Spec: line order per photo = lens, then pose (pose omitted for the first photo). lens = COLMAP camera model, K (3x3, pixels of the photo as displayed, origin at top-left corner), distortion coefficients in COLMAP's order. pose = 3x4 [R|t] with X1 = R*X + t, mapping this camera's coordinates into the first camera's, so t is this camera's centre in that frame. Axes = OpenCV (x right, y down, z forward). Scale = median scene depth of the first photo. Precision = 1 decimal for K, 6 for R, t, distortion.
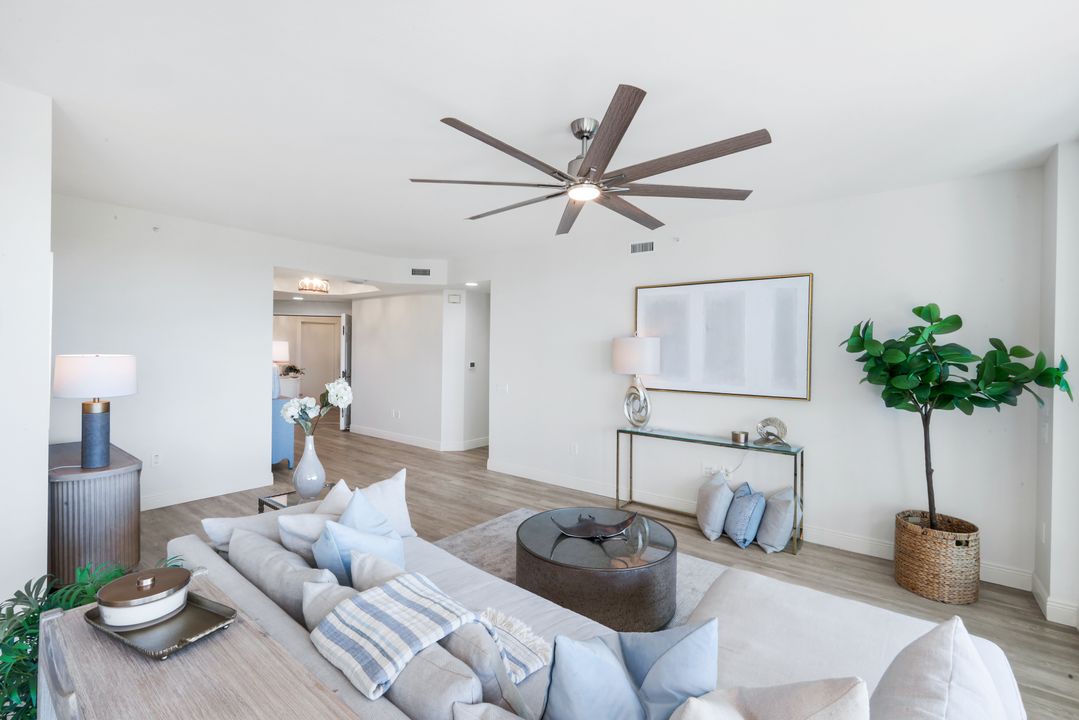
lens RADIAL K [[473.9, 0, 549.4], [0, 473.9, 356.0], [0, 0, 1]] dist [0.003486, 0.002050]
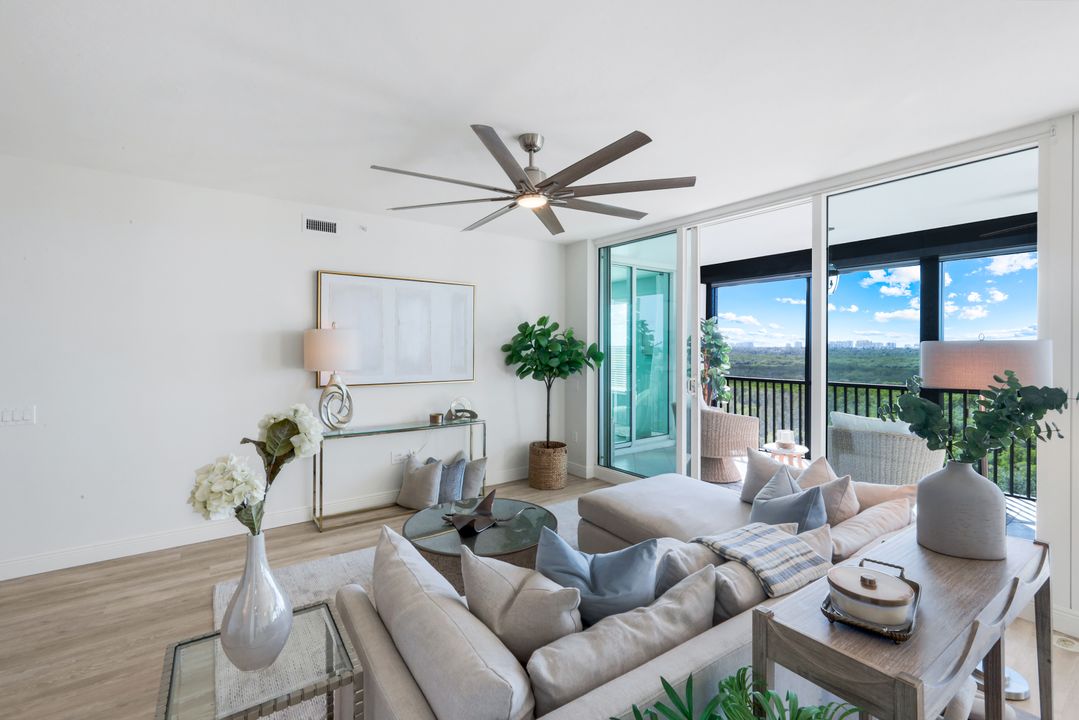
lens RADIAL K [[473.9, 0, 529.3], [0, 473.9, 351.5], [0, 0, 1]] dist [0.003486, 0.002050]
pose [[0.294324, -0.022599, 0.955439, -0.581785], [0.010739, 0.999735, 0.020338, -0.013119], [-0.955645, 0.004275, 0.294488, 0.401092]]
